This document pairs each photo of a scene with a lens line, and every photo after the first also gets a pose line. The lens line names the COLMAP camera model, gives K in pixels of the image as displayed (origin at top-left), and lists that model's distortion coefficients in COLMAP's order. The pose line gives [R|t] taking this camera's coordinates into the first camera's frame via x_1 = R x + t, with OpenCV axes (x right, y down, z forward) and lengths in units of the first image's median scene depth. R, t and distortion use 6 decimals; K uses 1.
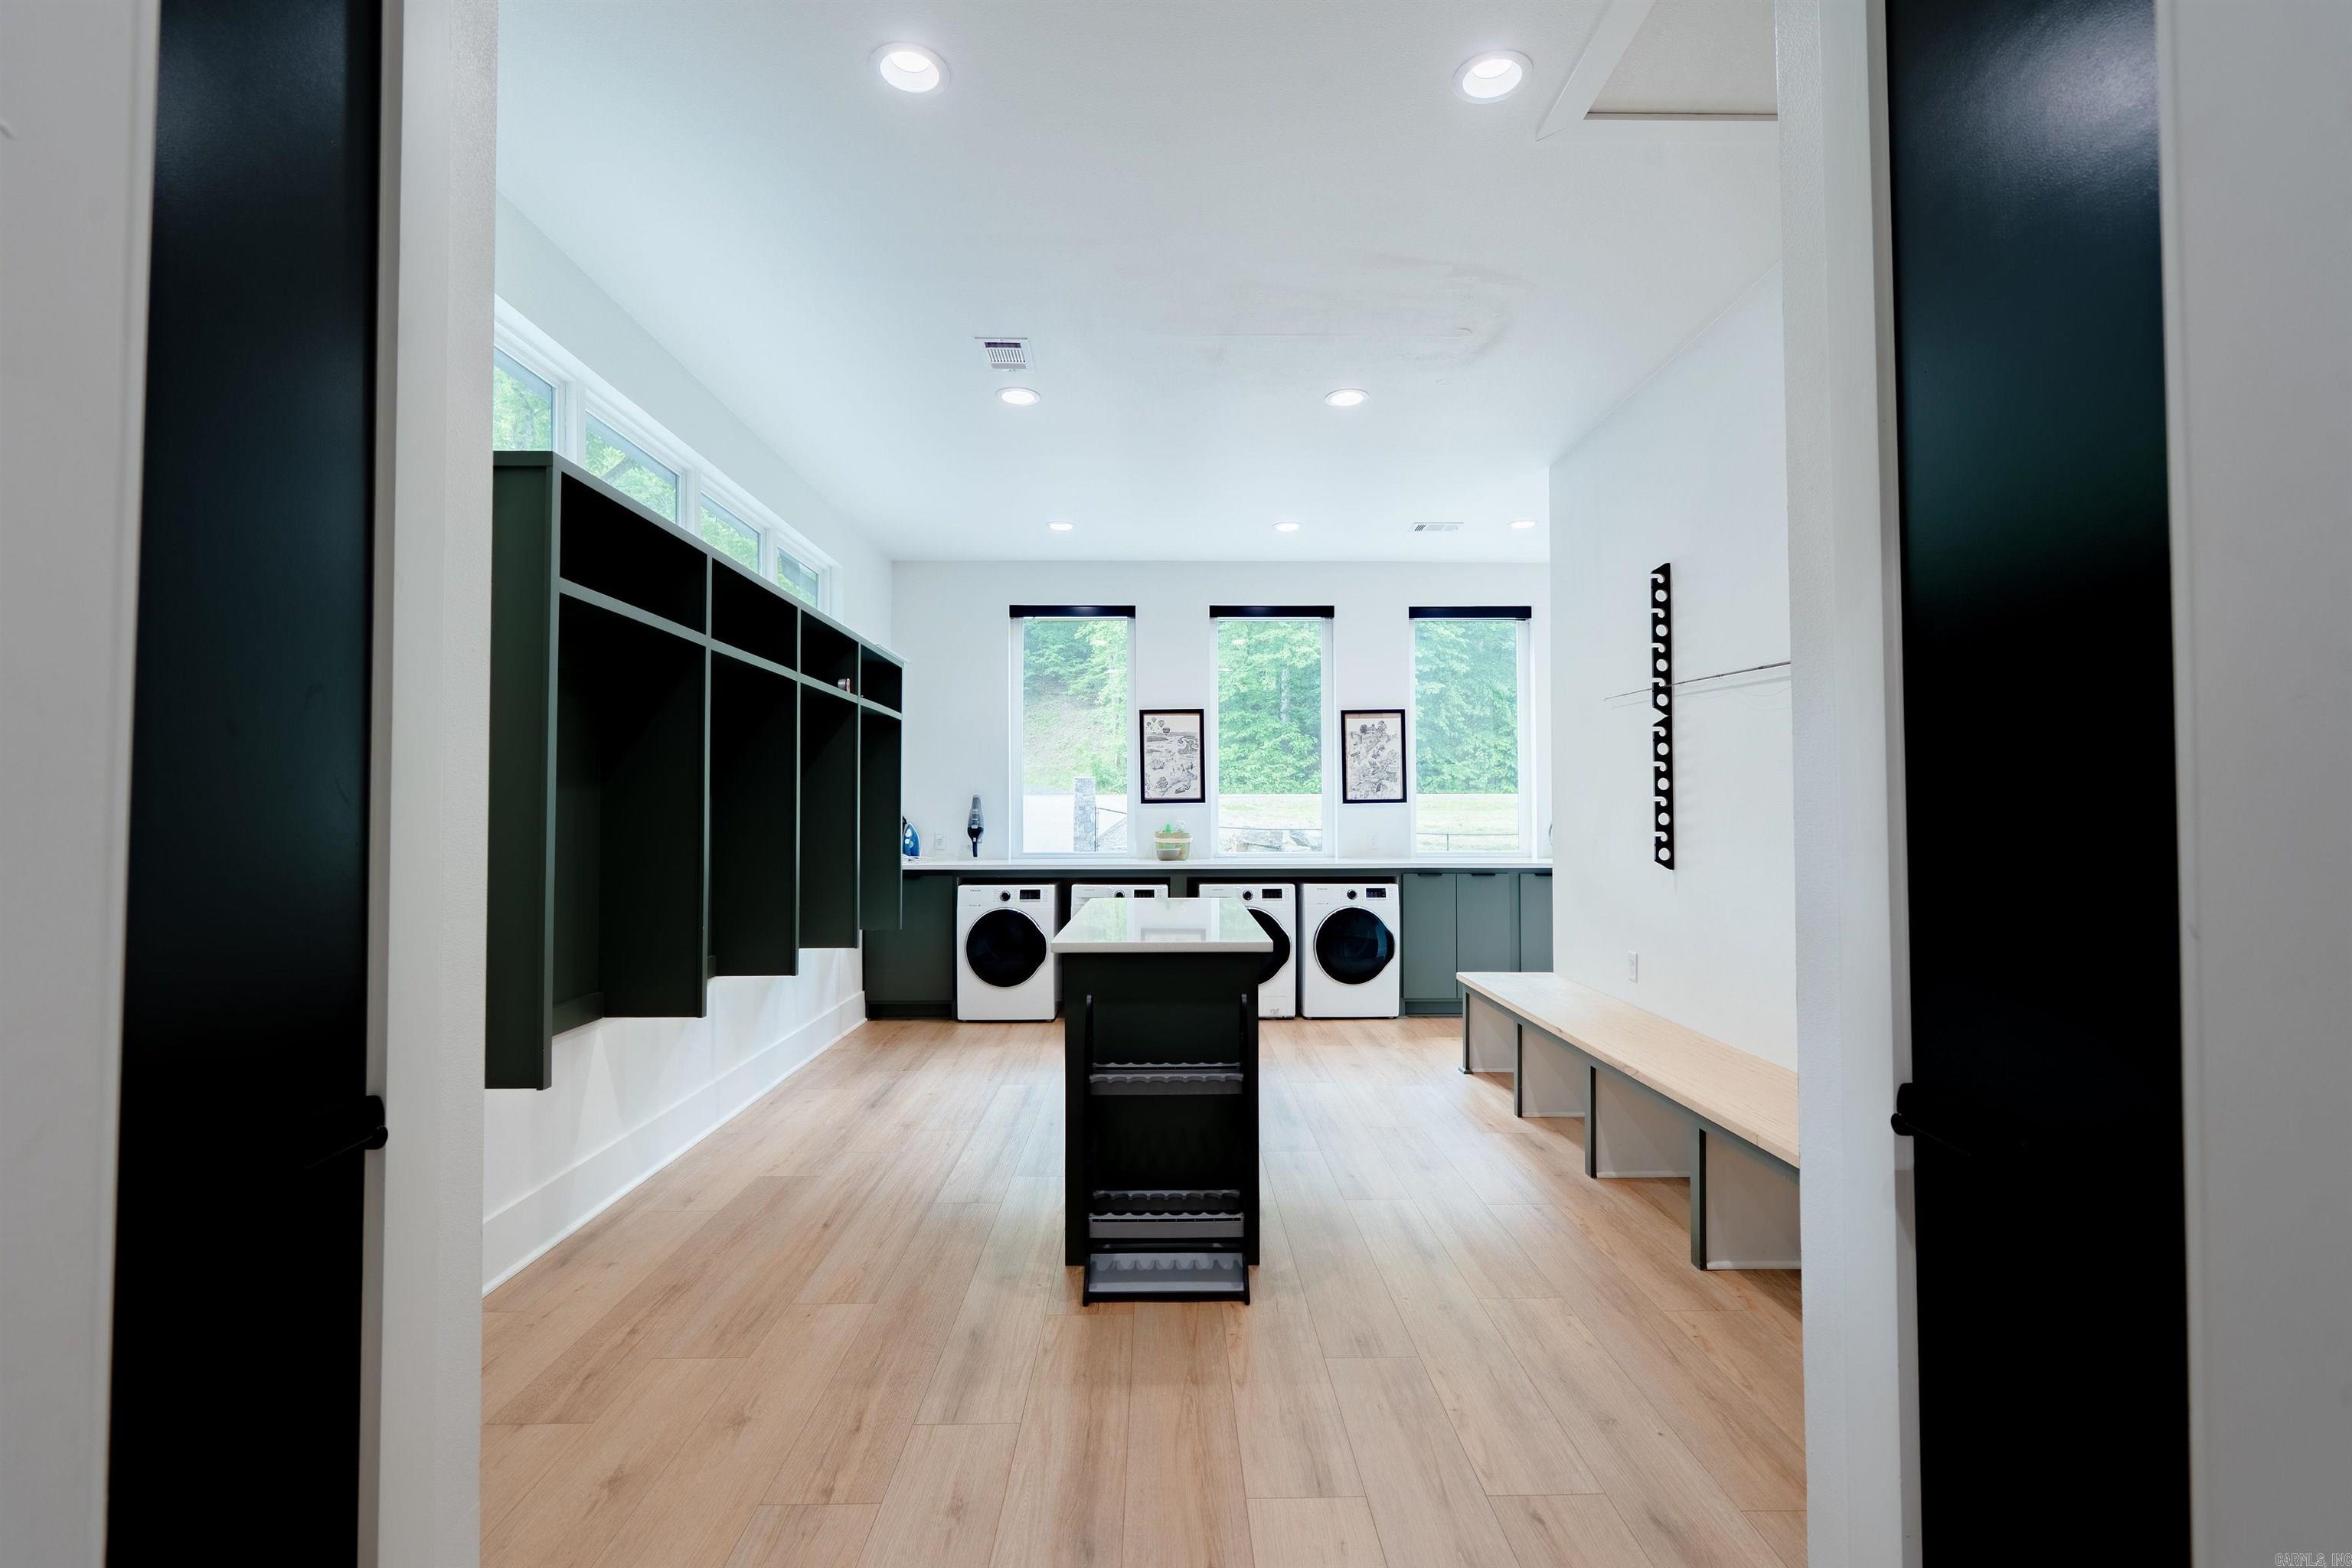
lens RADIAL K [[1059.3, 0, 1185.0], [0, 1059.3, 792.6], [0, 0, 1]] dist [-0.003220, -0.000041]
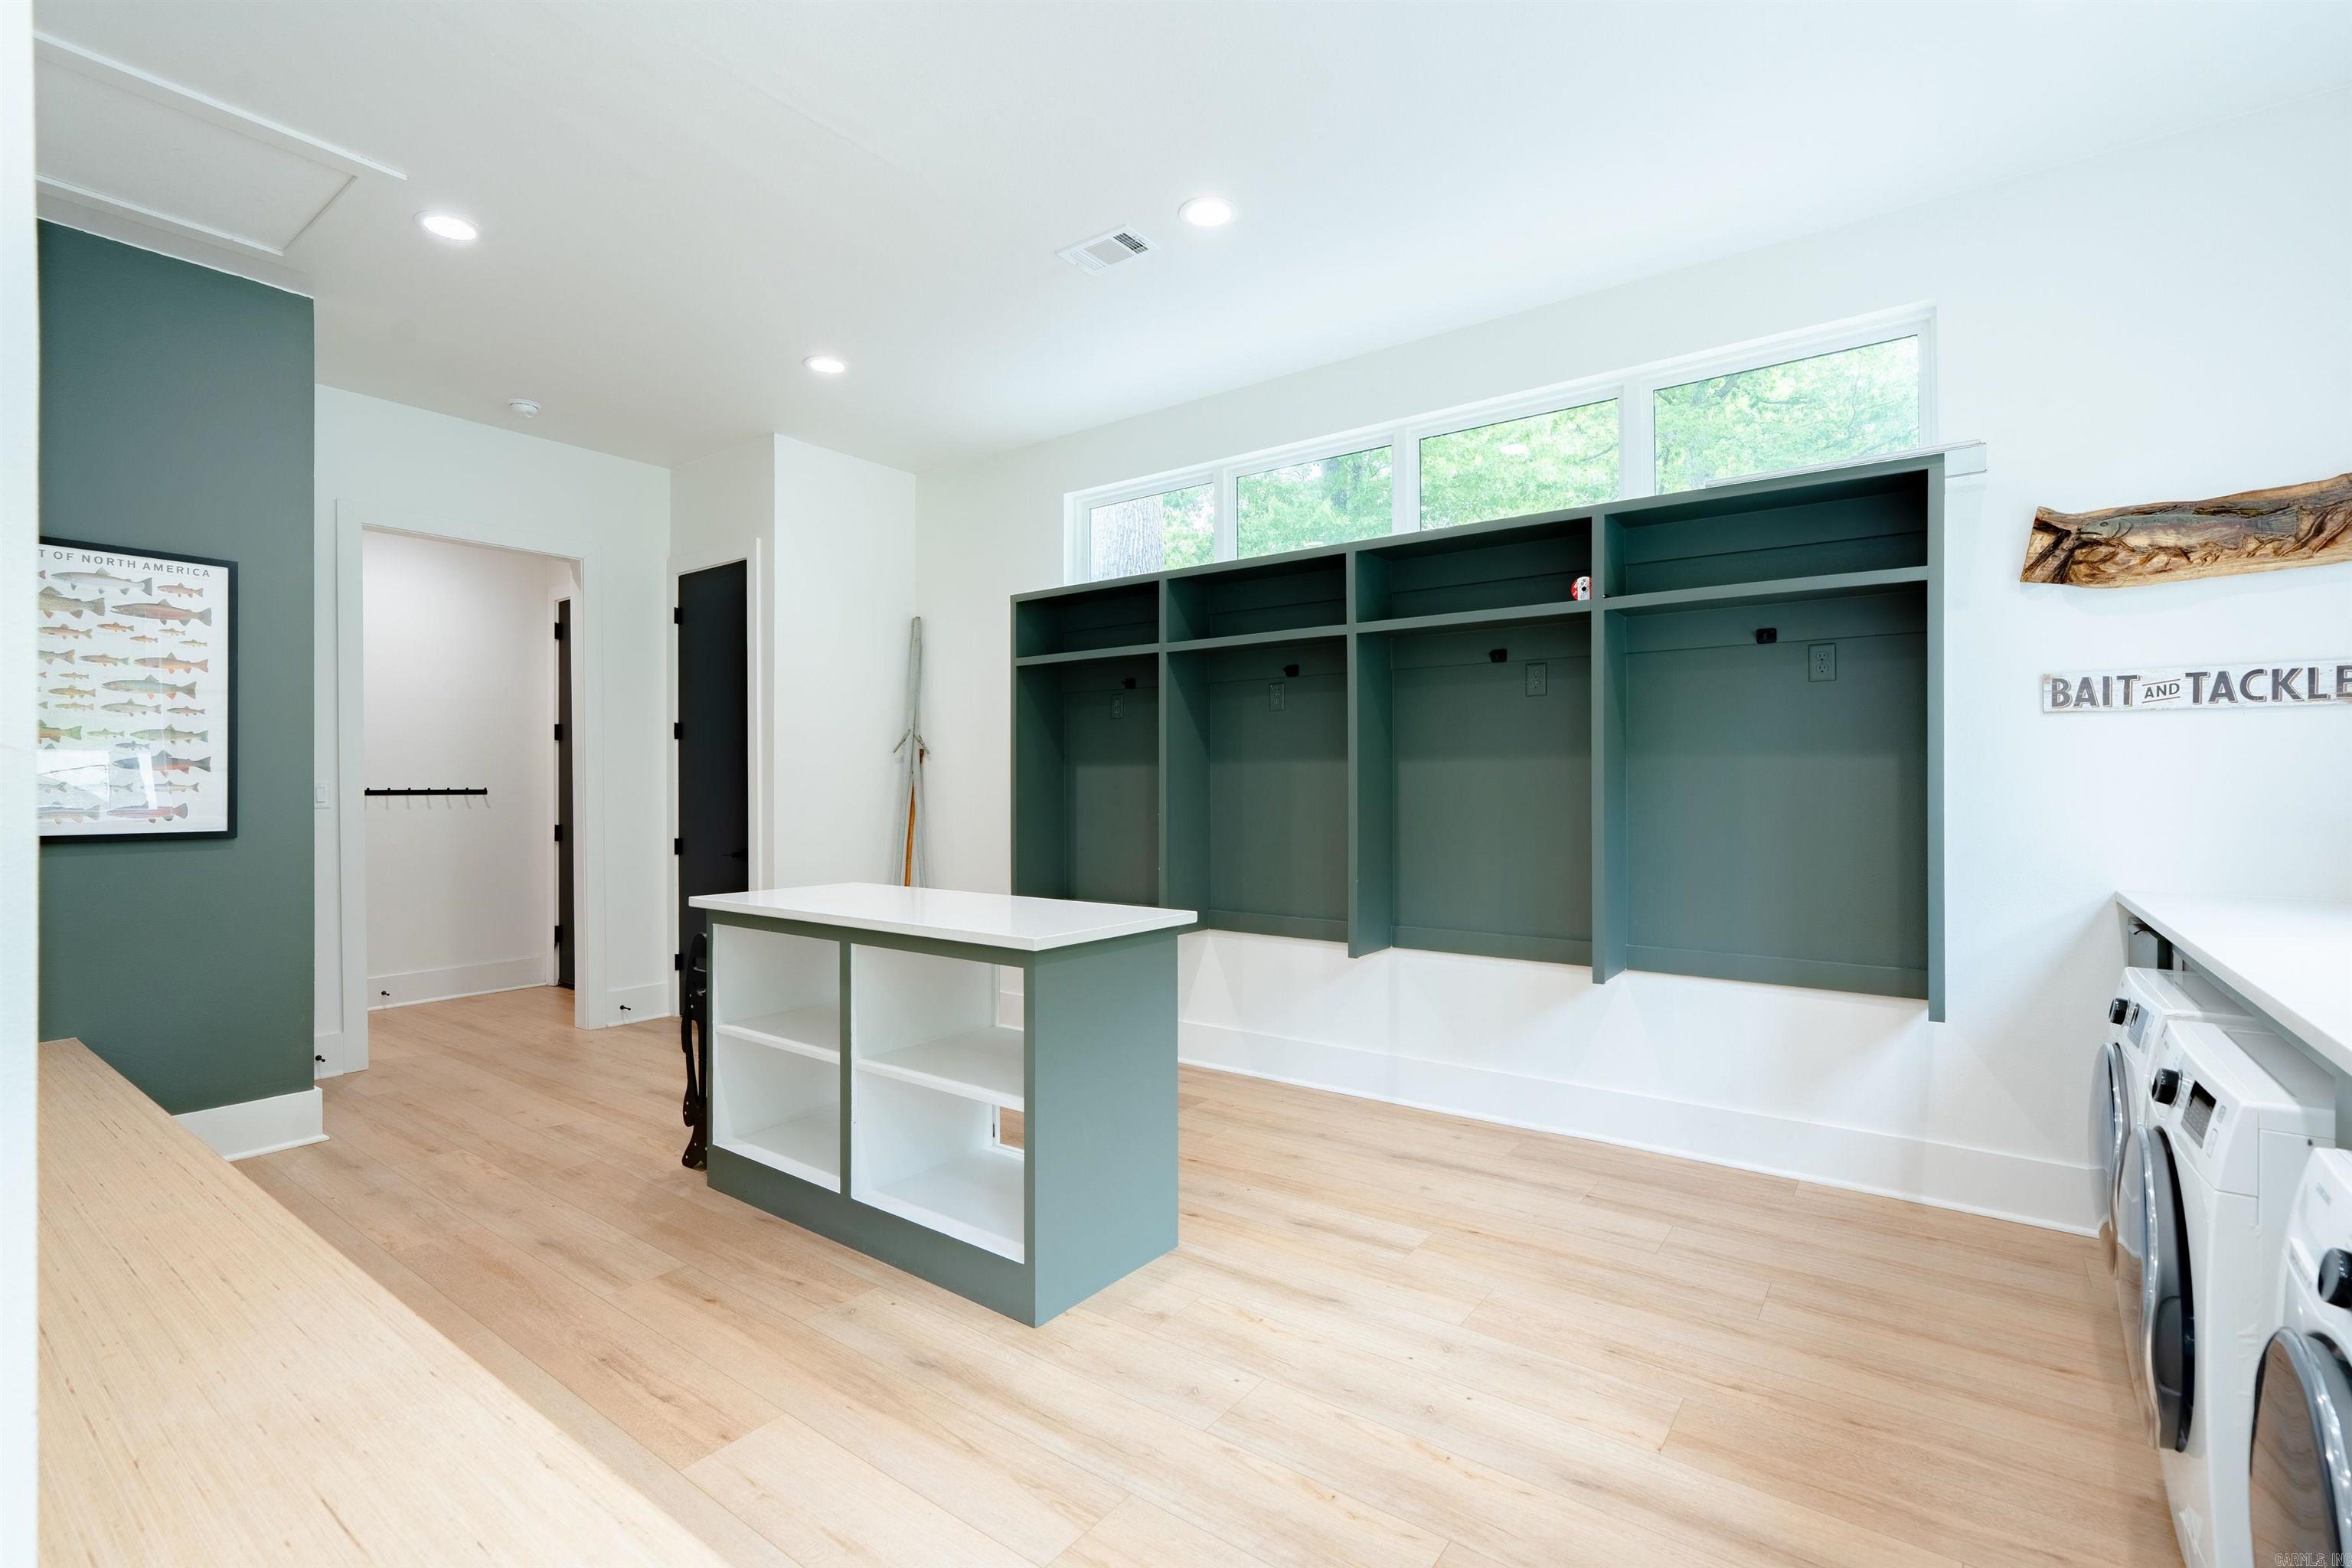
lens RADIAL K [[1059.3, 0, 1185.0], [0, 1059.3, 792.6], [0, 0, 1]] dist [-0.003220, -0.000041]
pose [[-0.615180, 0.003599, -0.788379, 0.724982], [0.018819, 0.999772, -0.010121, 0.055575], [0.788162, -0.021063, -0.615107, 2.367981]]
